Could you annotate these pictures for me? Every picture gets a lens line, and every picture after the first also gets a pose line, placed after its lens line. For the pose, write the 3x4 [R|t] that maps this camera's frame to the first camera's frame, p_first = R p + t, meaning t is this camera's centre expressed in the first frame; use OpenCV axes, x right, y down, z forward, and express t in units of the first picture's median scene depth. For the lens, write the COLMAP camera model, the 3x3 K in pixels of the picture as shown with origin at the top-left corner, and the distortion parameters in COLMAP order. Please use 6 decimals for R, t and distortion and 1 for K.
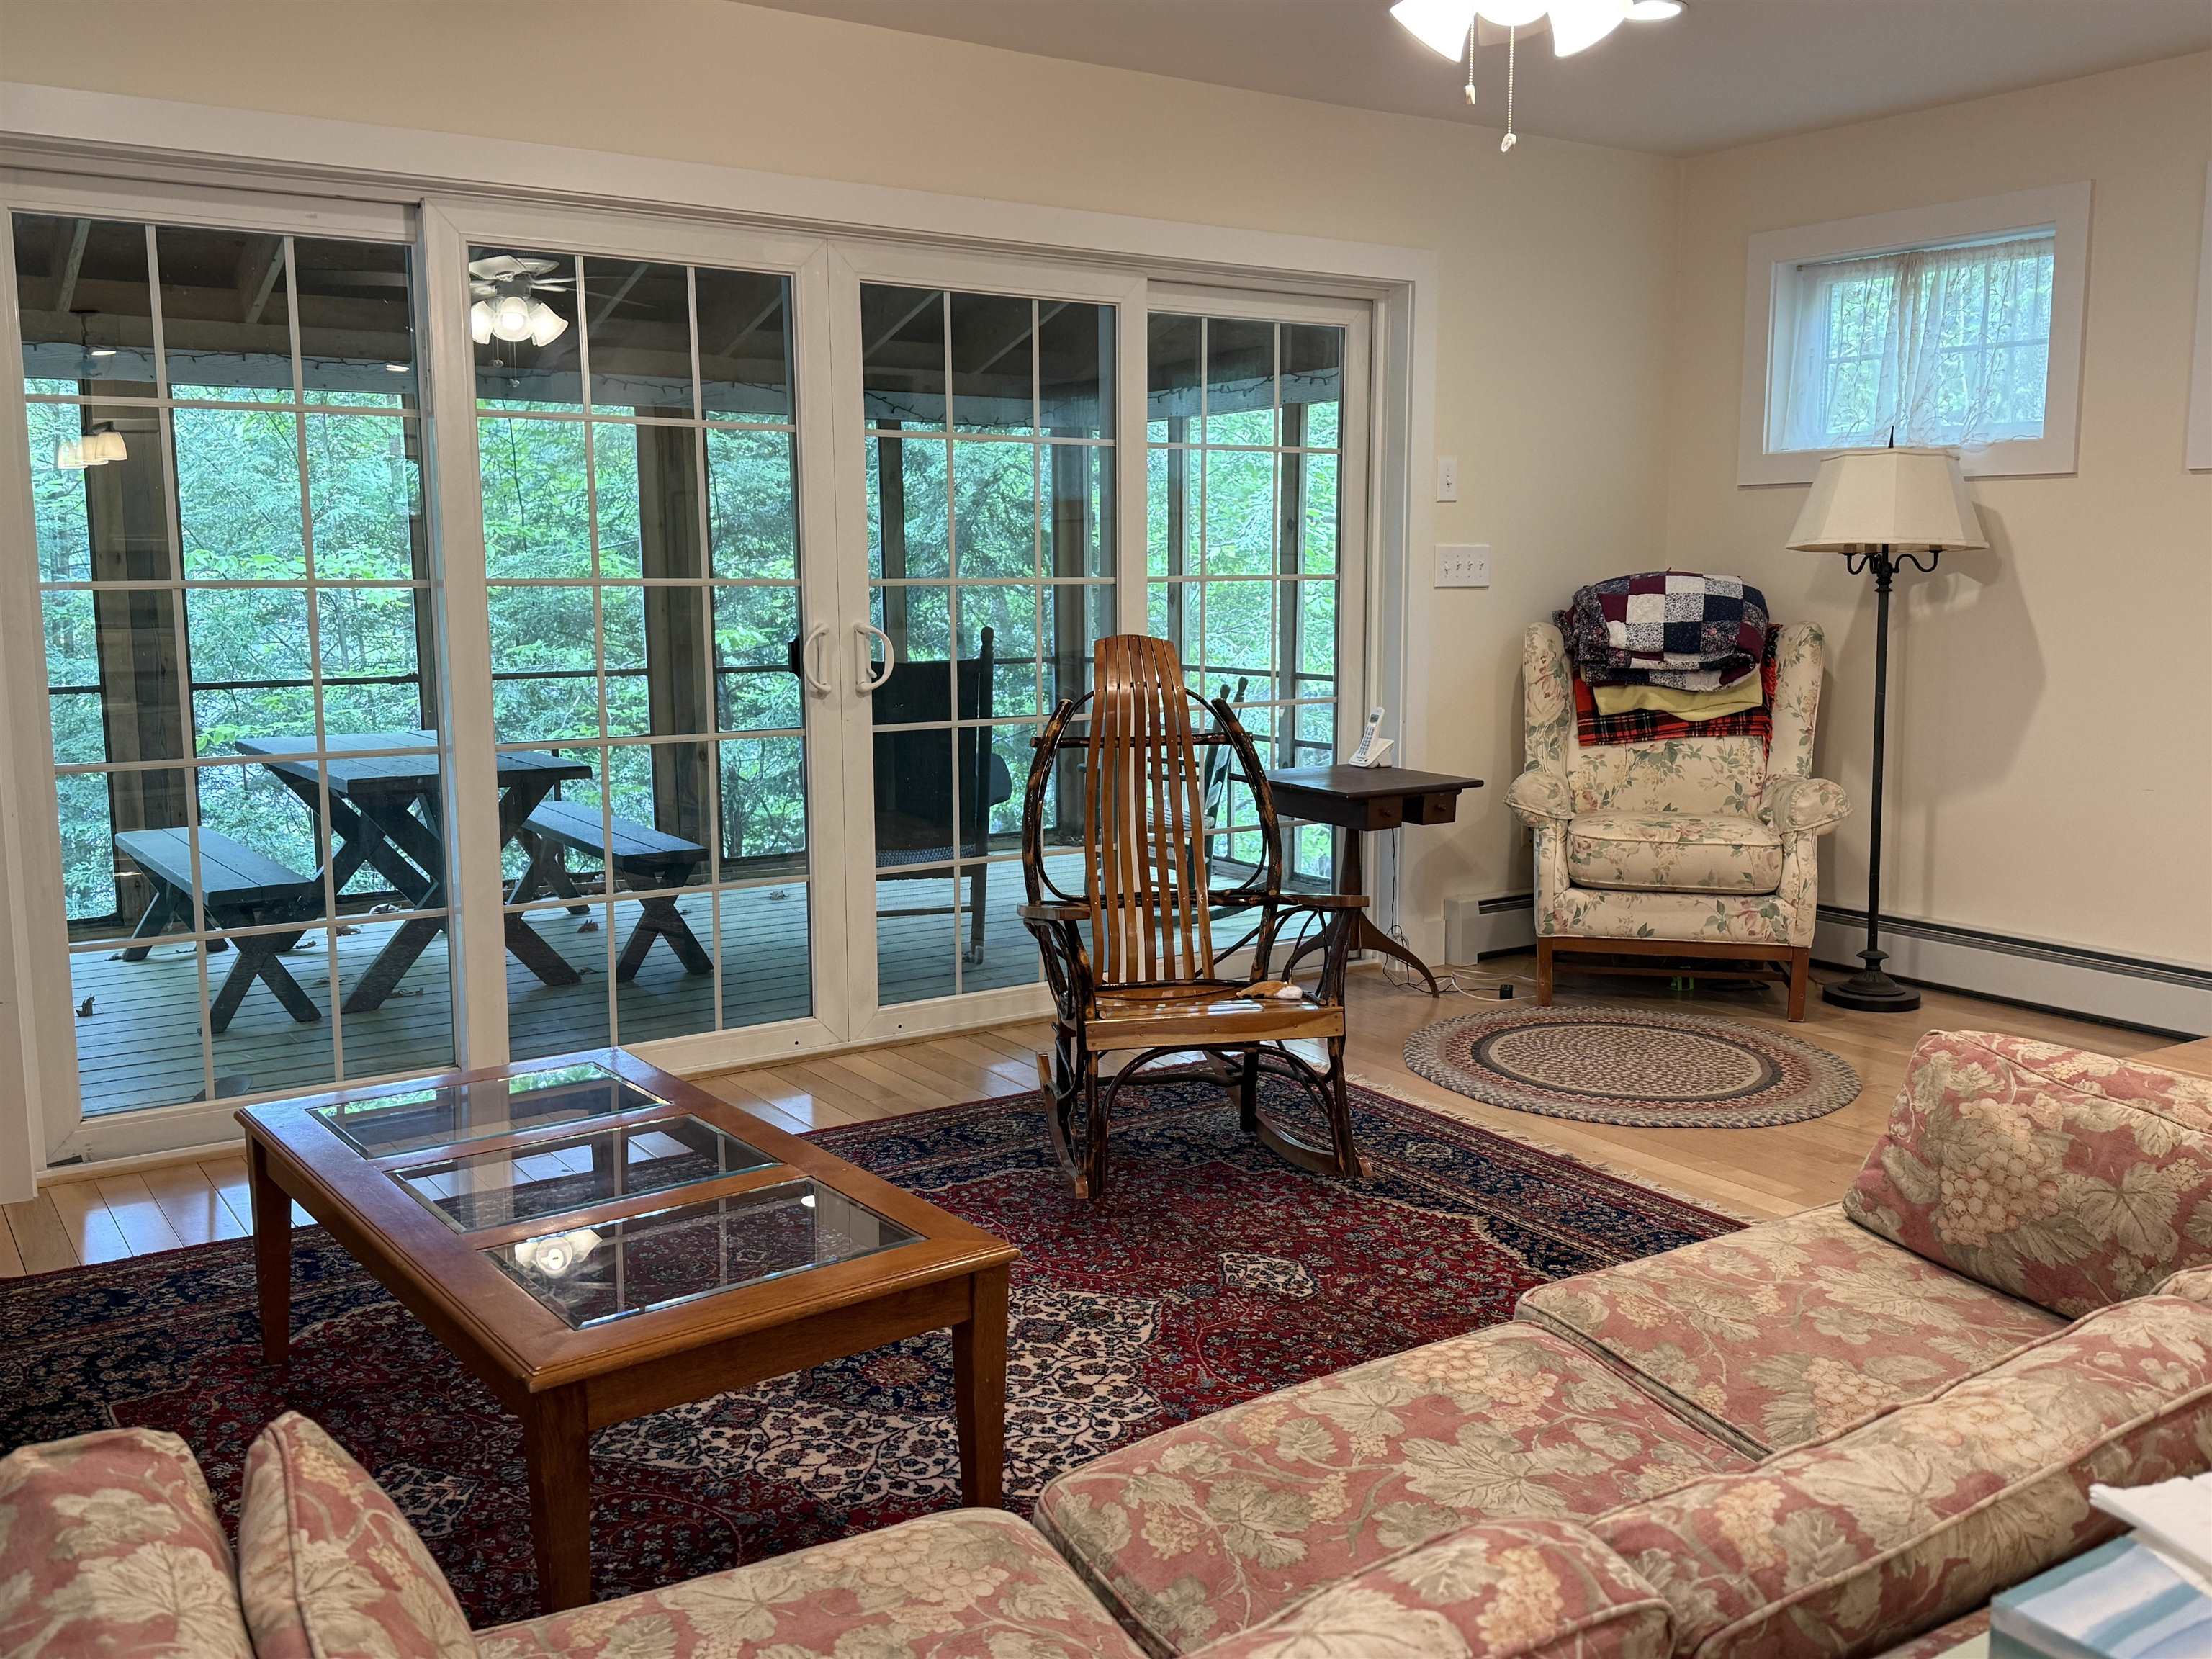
lens RADIAL K [[1920.8, 0, 1106.0], [0, 1920.8, 829.5], [0, 0, 1]] dist [0.189108, -0.419139]
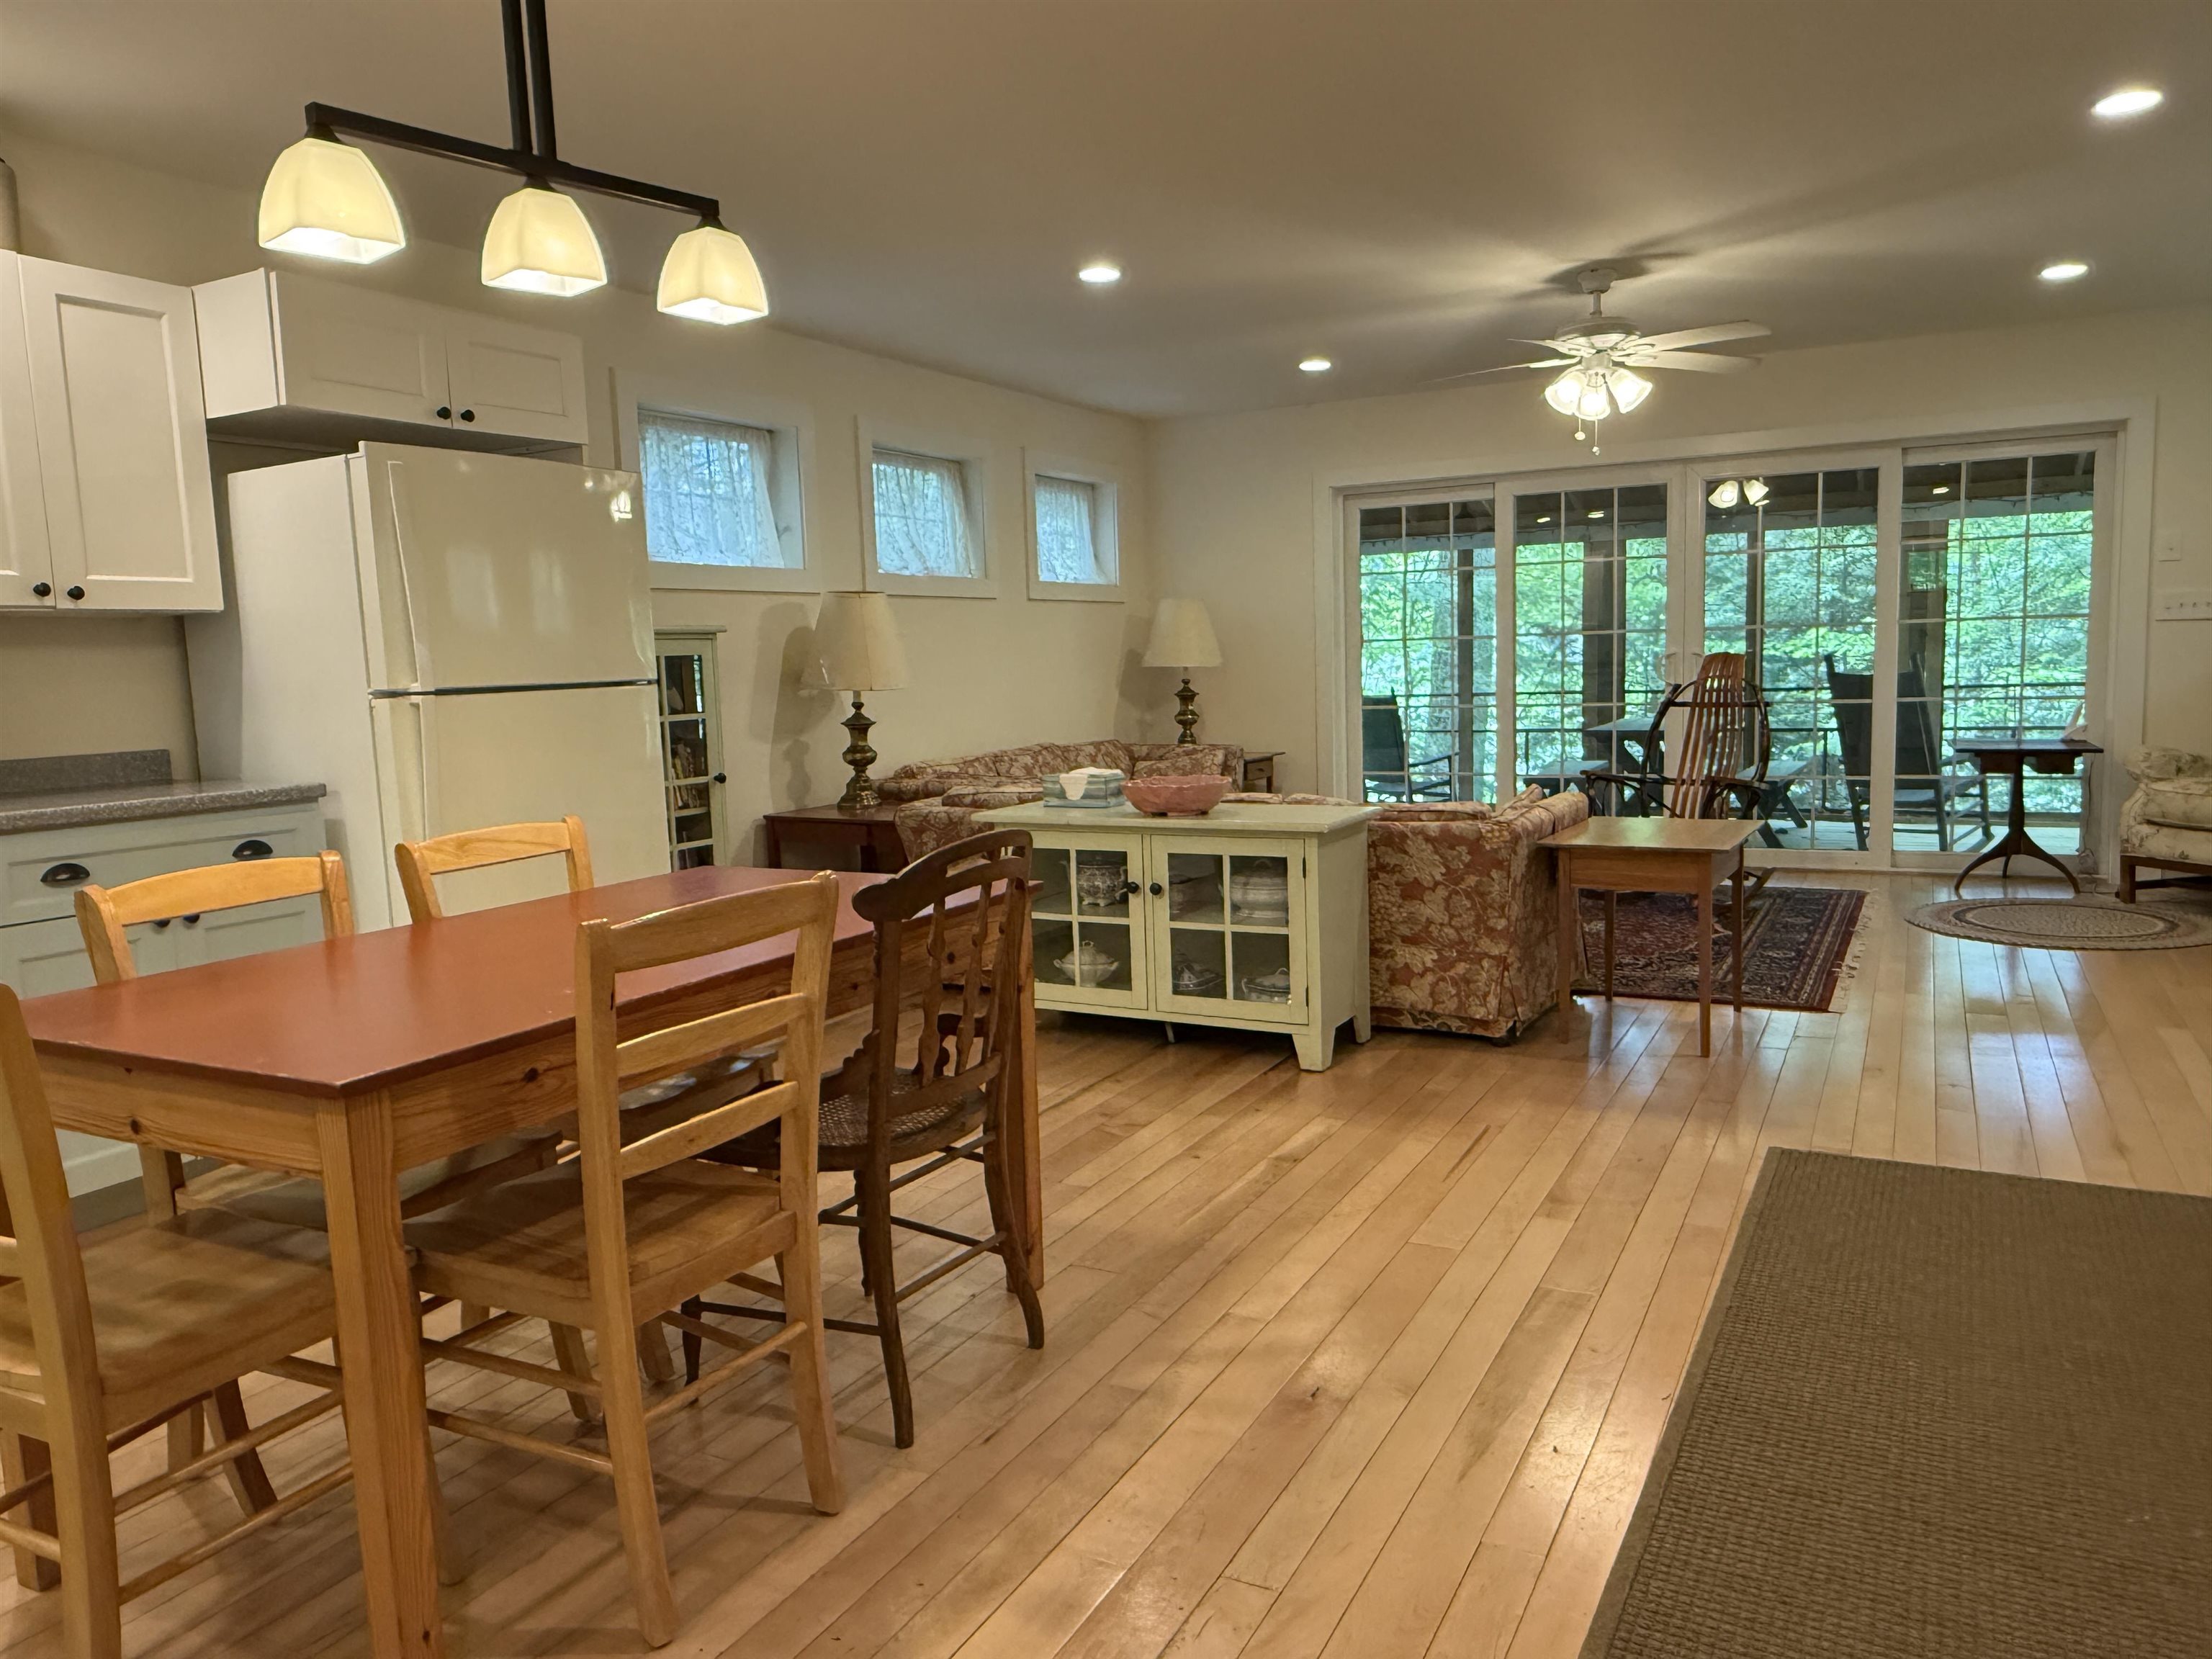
lens RADIAL K [[1523.9, 0, 1099.5], [0, 1523.9, 831.4], [0, 0, 1]] dist [-0.002459, 0.001477]
pose [[0.459657, 0.089498, -0.883575, 0.850099], [-0.092140, 0.994346, 0.052784, 0.046088], [0.883304, 0.057150, 0.465304, -0.227331]]
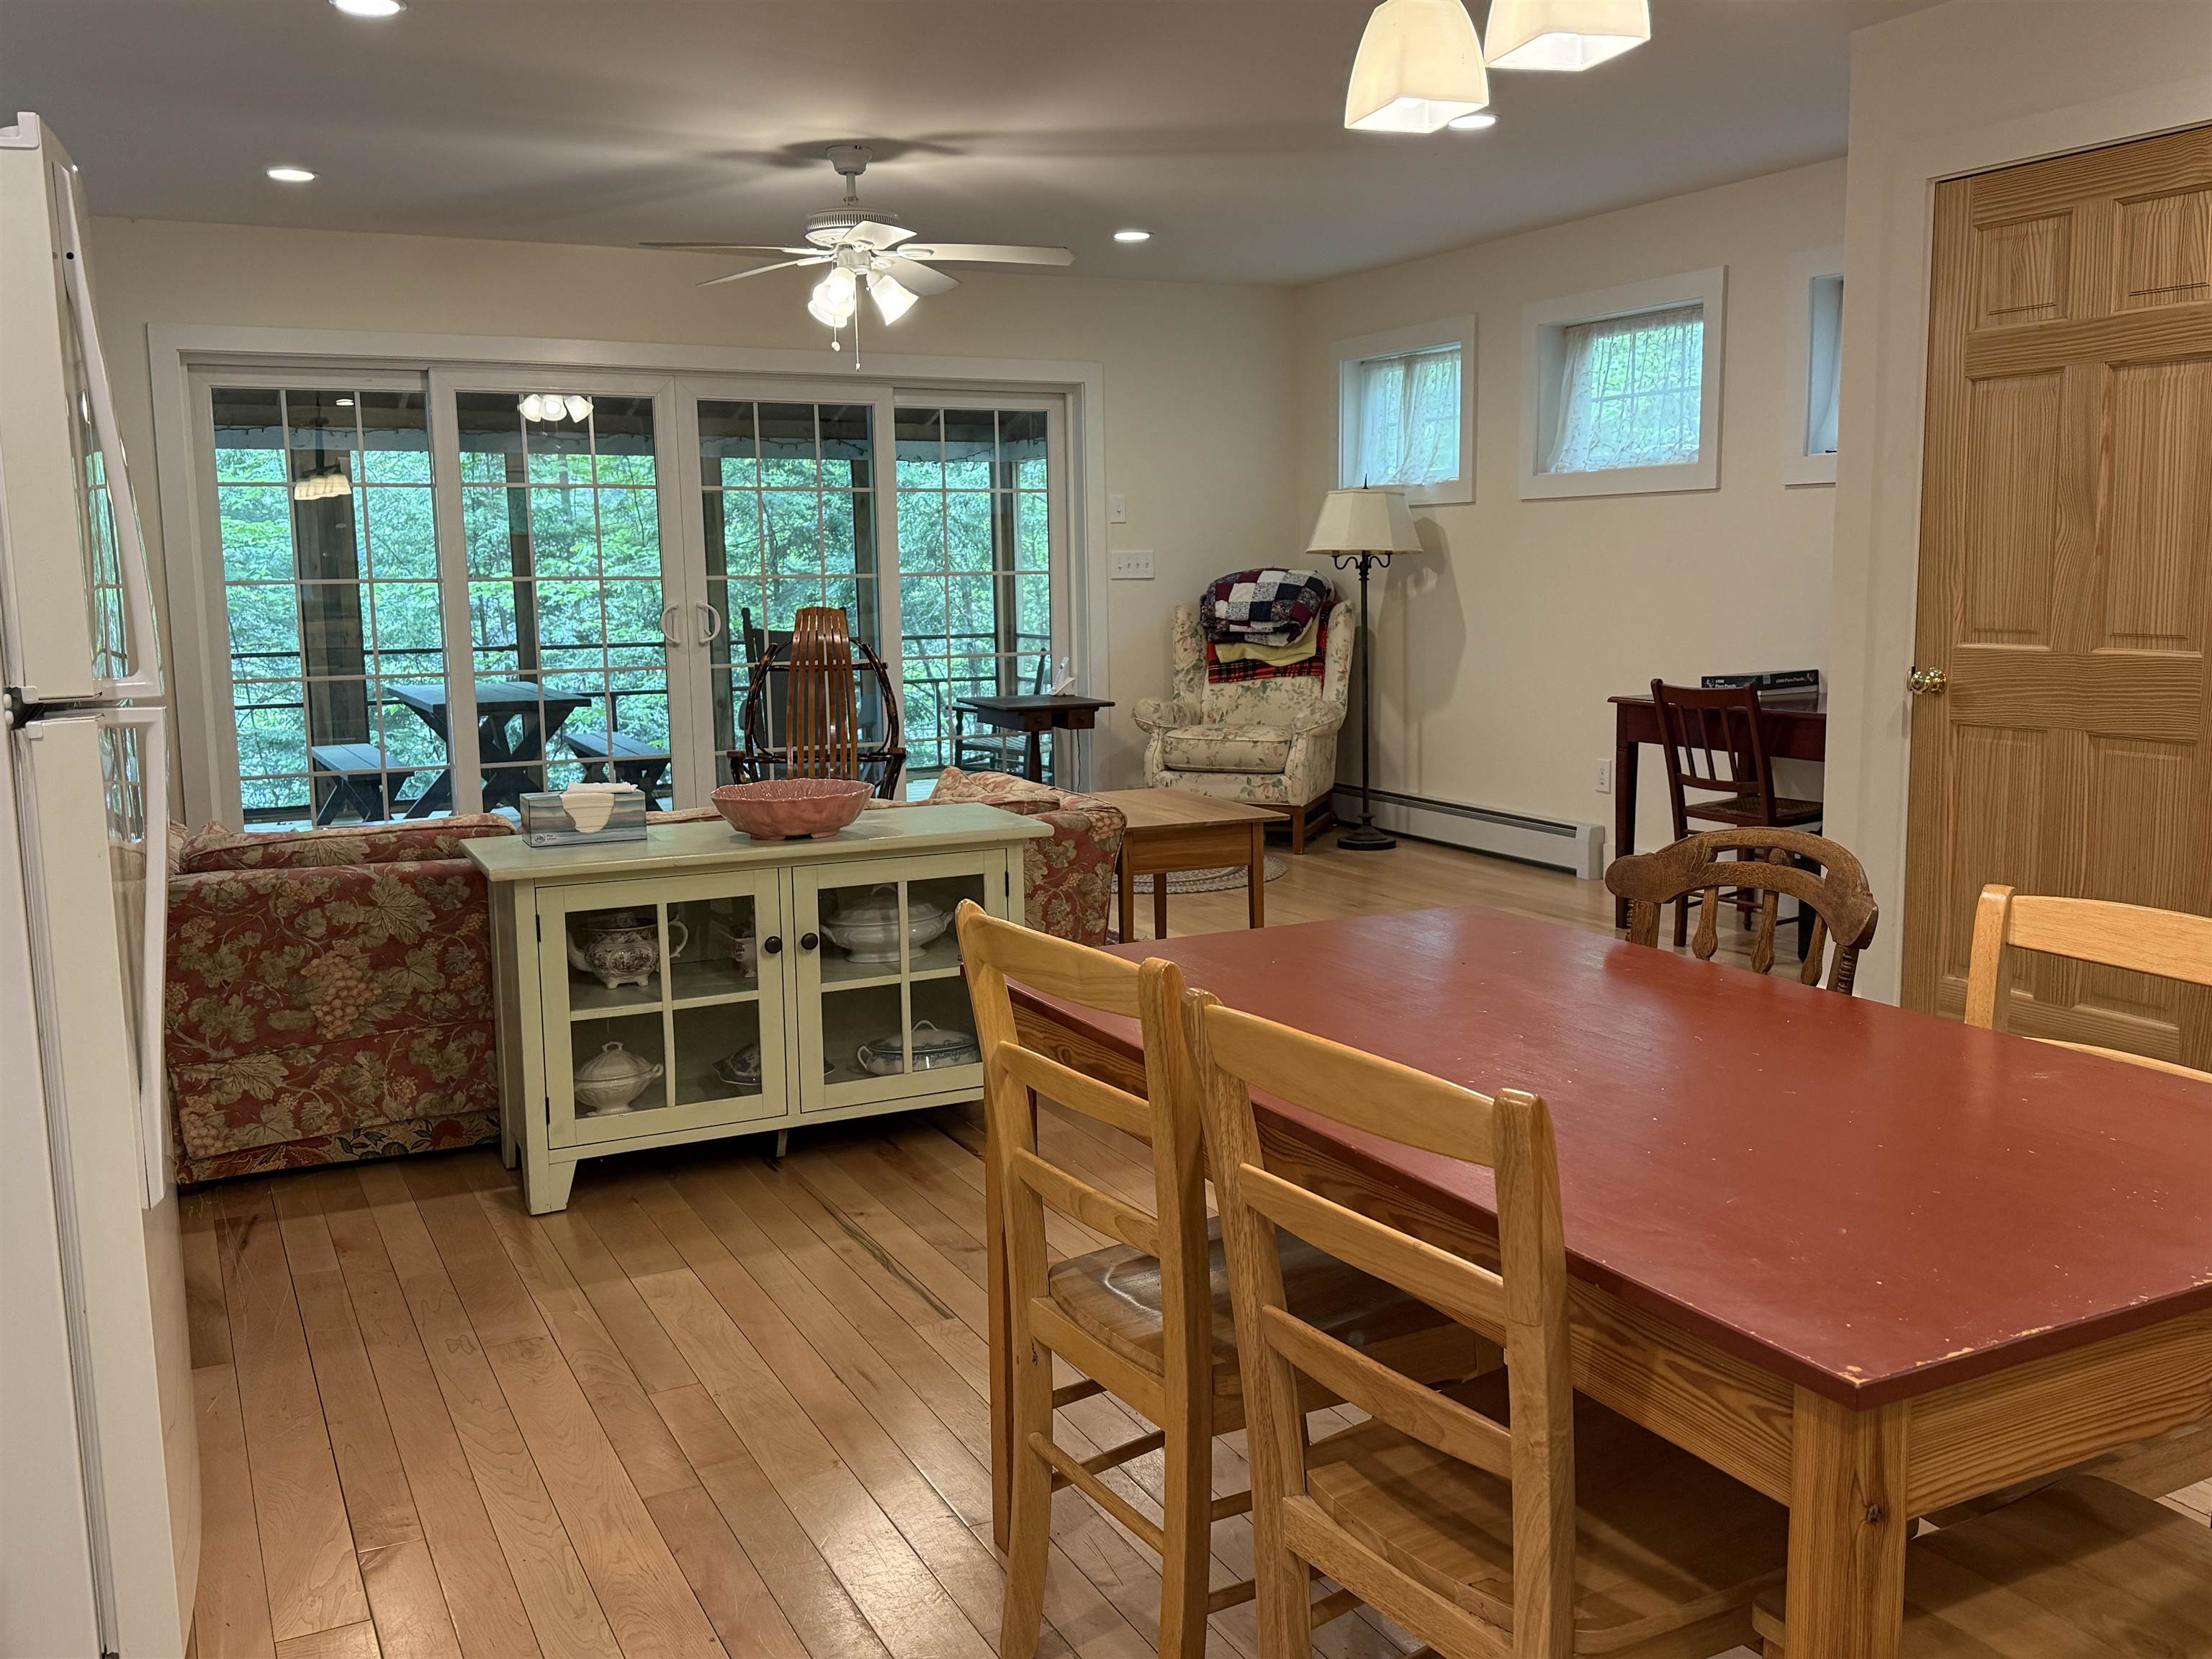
lens RADIAL K [[1920.8, 0, 1106.0], [0, 1920.8, 829.5], [0, 0, 1]] dist [0.189108, -0.419139]
pose [[0.991165, 0.006718, -0.132466, 0.378378], [-0.006406, 0.999976, 0.002782, 0.070266], [0.132482, -0.001909, 0.991184, -0.523512]]
